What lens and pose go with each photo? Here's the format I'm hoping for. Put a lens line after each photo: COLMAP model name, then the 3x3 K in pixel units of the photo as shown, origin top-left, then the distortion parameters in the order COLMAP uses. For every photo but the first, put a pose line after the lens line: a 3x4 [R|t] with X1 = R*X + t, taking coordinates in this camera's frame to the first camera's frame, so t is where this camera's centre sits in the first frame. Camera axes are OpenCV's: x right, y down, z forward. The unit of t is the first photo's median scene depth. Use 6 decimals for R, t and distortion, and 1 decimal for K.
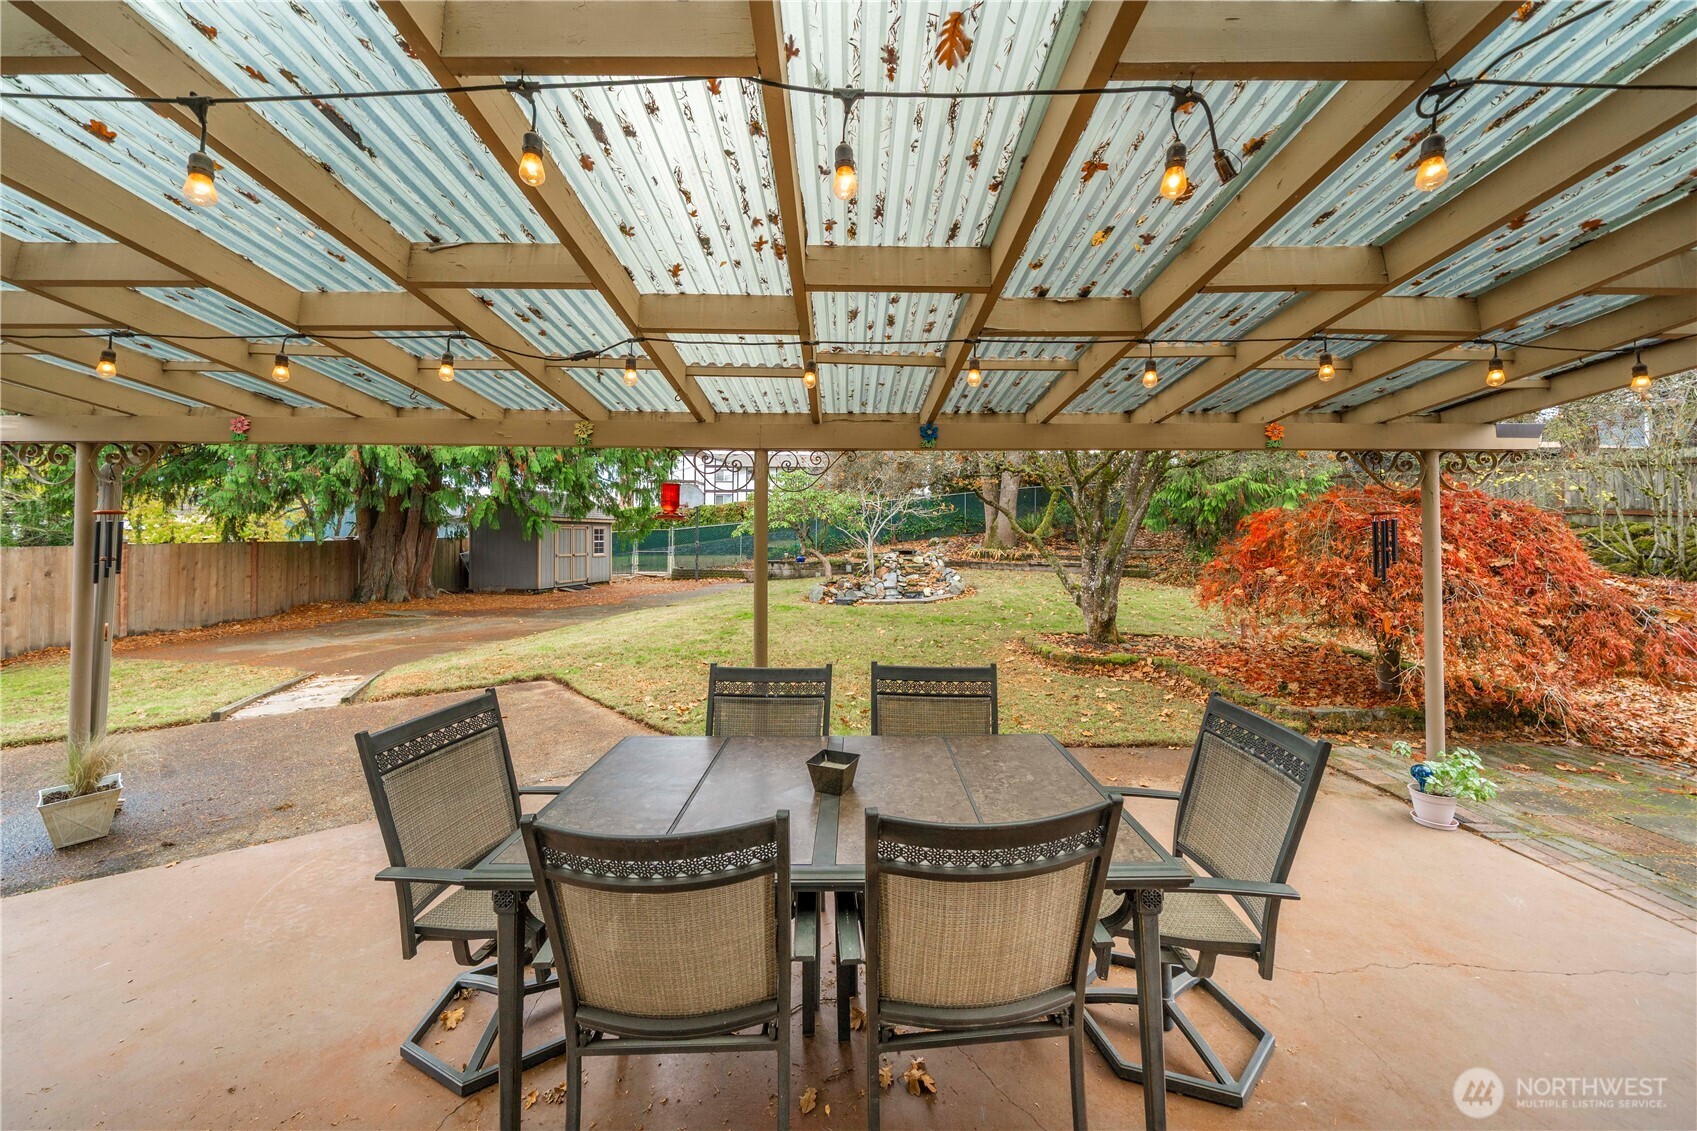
lens RADIAL K [[584.8, 0, 856.7], [0, 584.8, 508.8], [0, 0, 1]] dist [0.000554, 0.000006]
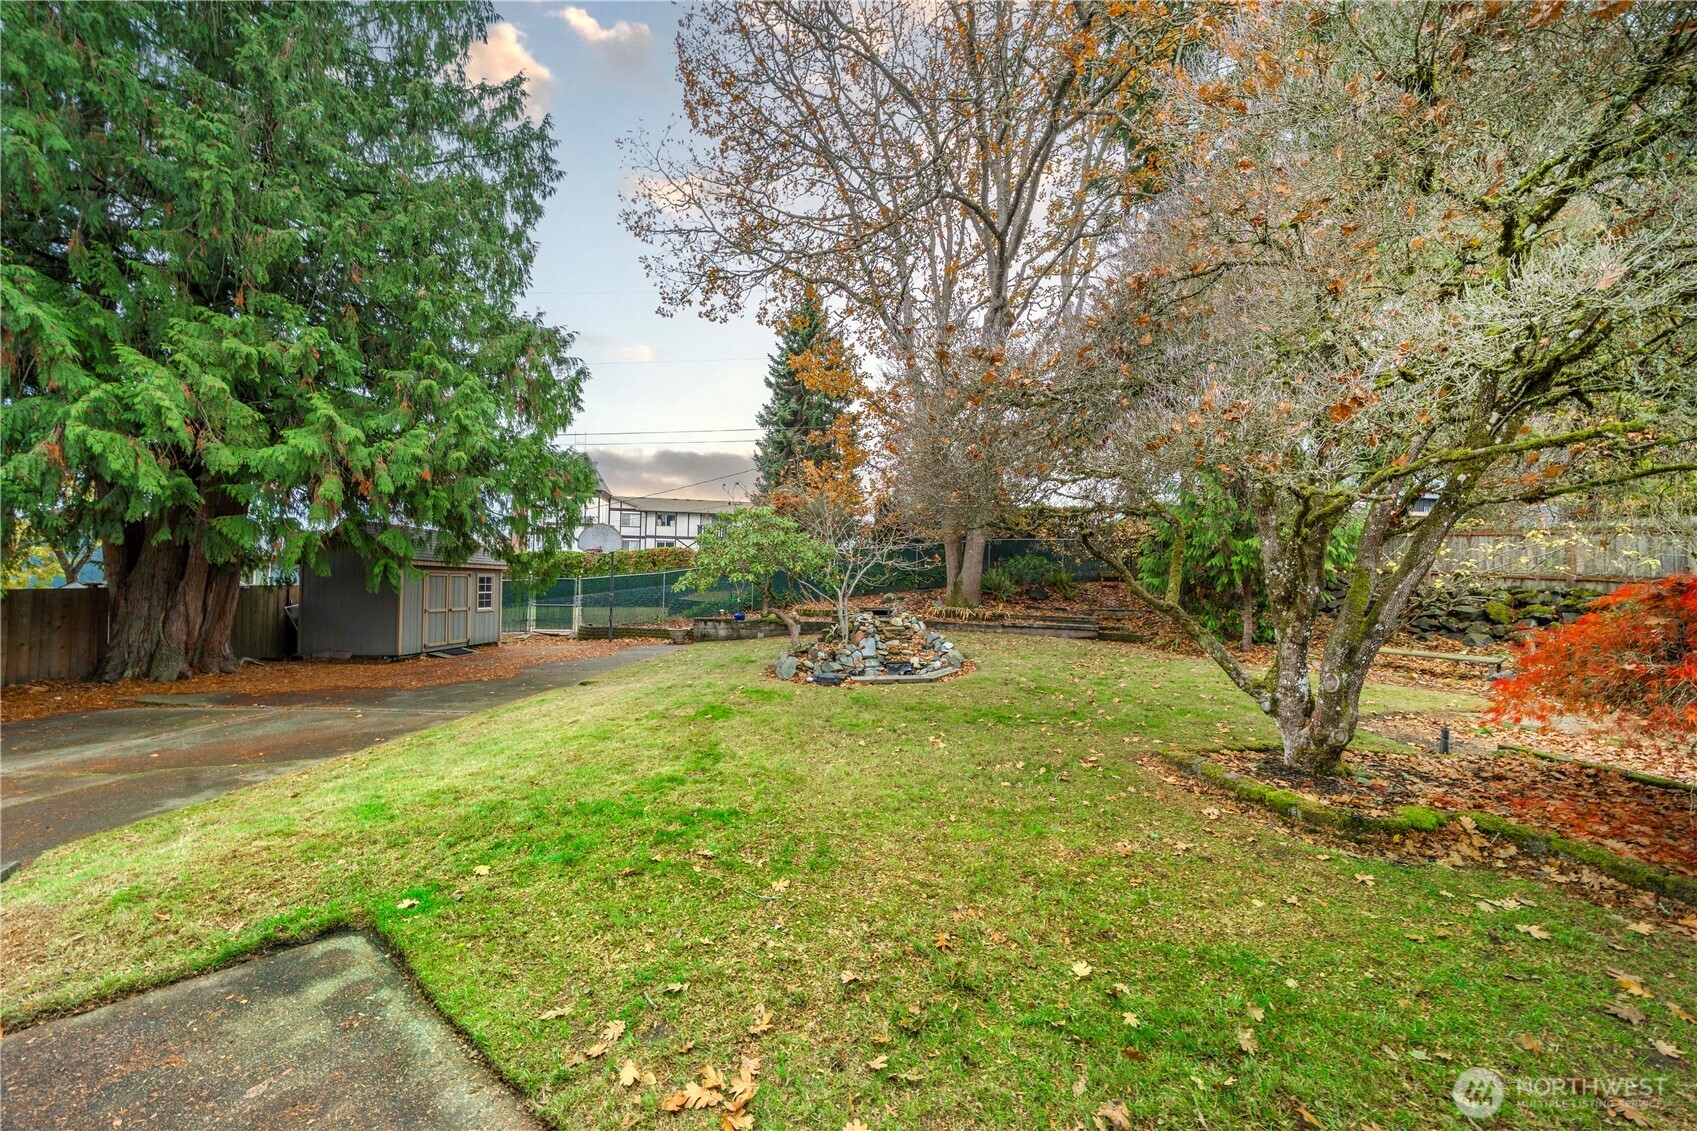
lens RADIAL K [[595.4, 0, 848.5], [0, 595.4, 565.5], [0, 0, 1]] dist [-0.001488, -0.000211]
pose [[0.990925, 0.021144, 0.132745, -0.080626], [-0.022377, 0.999719, 0.007803, 0.002203], [-0.132543, -0.010702, 0.991119, 0.181181]]
